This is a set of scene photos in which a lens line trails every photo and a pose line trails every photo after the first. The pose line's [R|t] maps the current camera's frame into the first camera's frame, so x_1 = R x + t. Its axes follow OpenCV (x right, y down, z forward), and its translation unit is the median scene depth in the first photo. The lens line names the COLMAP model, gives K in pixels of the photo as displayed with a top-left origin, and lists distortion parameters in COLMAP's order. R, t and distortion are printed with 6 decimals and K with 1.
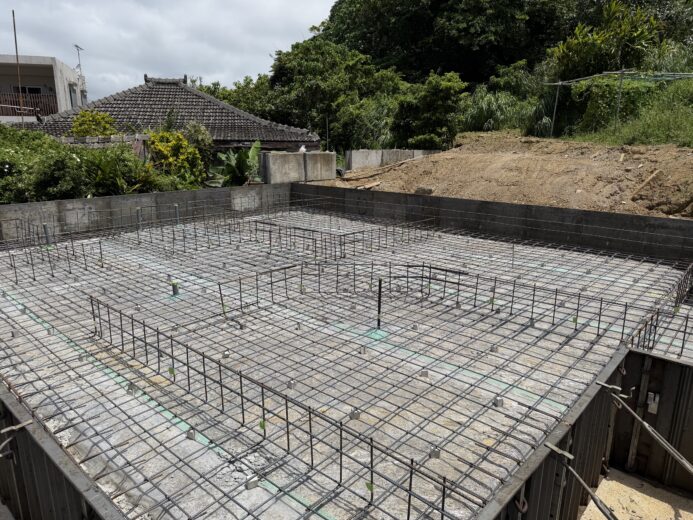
lens RADIAL K [[486.3, 0, 353.3], [0, 486.3, 262.4], [0, 0, 1]] dist [0.043215, -0.089228]
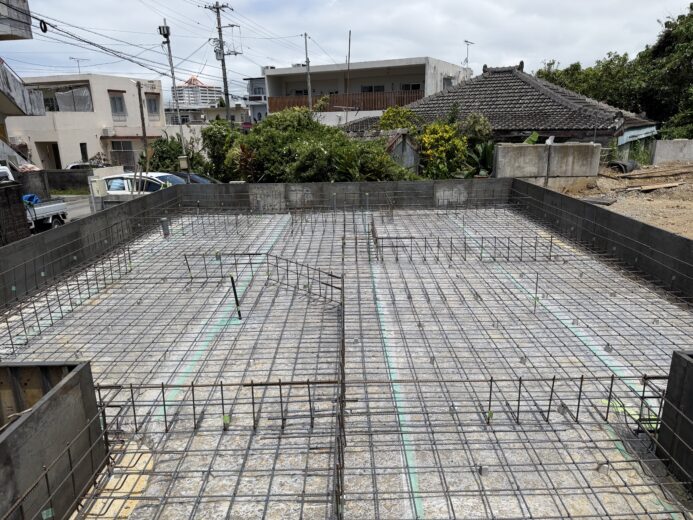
lens RADIAL K [[486.1, 0, 342.1], [0, 486.1, 258.3], [0, 0, 1]] dist [0.000951, 0.002571]
pose [[0.653264, 0.180601, -0.735275, 0.242658], [-0.158519, 0.982236, 0.100422, -0.038809], [0.740350, 0.050953, 0.670288, 0.107871]]
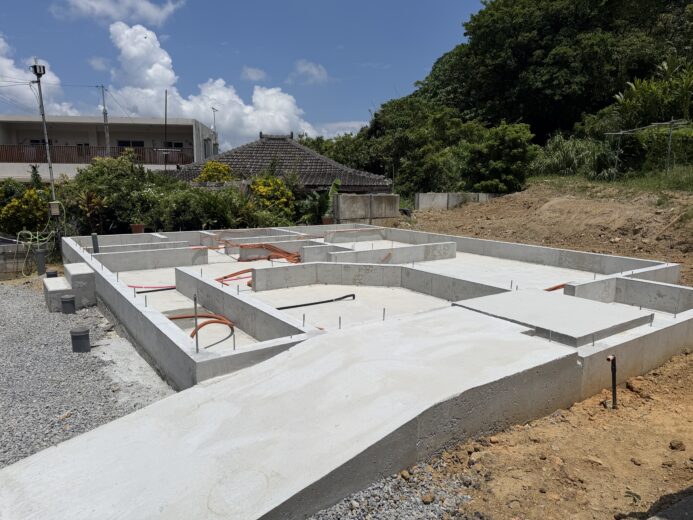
lens RADIAL K [[486.1, 0, 342.1], [0, 486.1, 258.3], [0, 0, 1]] dist [0.000951, 0.002571]
pose [[0.969159, 0.038269, -0.243445, 0.092409], [-0.061112, 0.994334, -0.086981, 0.027599], [0.238737, 0.099176, 0.966007, -0.113153]]
